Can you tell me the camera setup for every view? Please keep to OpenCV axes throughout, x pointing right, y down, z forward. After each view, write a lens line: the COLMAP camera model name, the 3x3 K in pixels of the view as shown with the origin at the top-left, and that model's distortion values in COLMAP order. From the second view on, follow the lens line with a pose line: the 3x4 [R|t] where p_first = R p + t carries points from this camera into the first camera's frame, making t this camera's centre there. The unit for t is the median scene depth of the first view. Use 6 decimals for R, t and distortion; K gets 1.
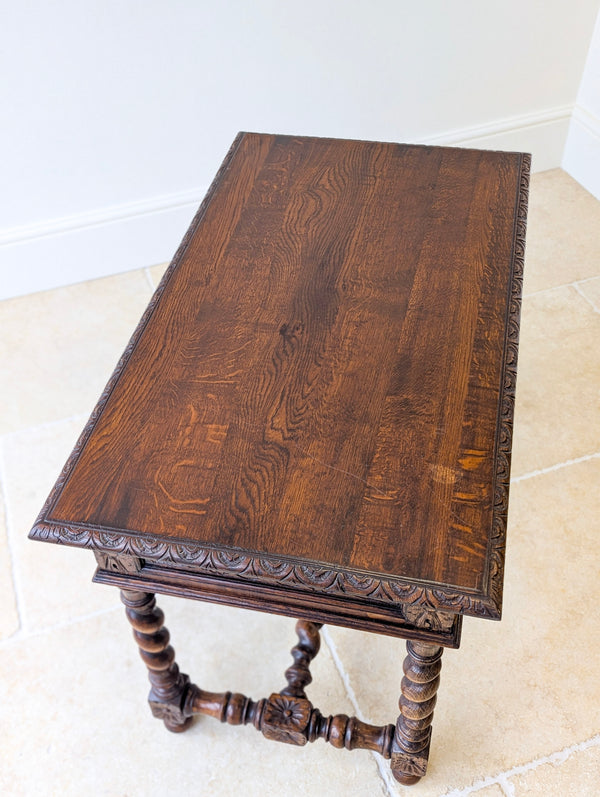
lens RADIAL K [[836.1, 0, 298.0], [0, 836.1, 393.5], [0, 0, 1]] dist [0.065690, -0.028398]
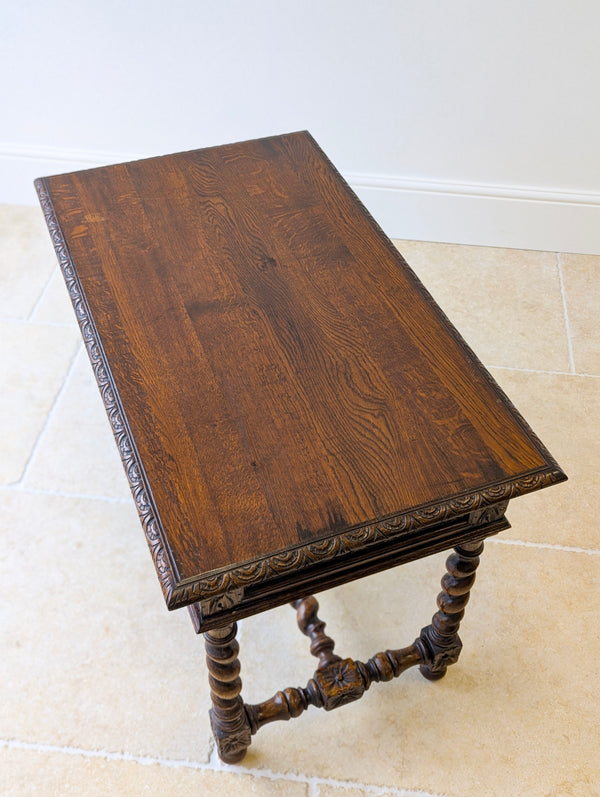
lens RADIAL K [[836.1, 0, 298.0], [0, 836.1, 393.5], [0, 0, 1]] dist [0.065690, -0.028398]
pose [[-0.828818, 0.426344, -0.362341, 0.468741], [-0.401644, -0.002488, 0.915792, -1.196617], [0.389541, 0.904558, 0.173301, 1.014570]]
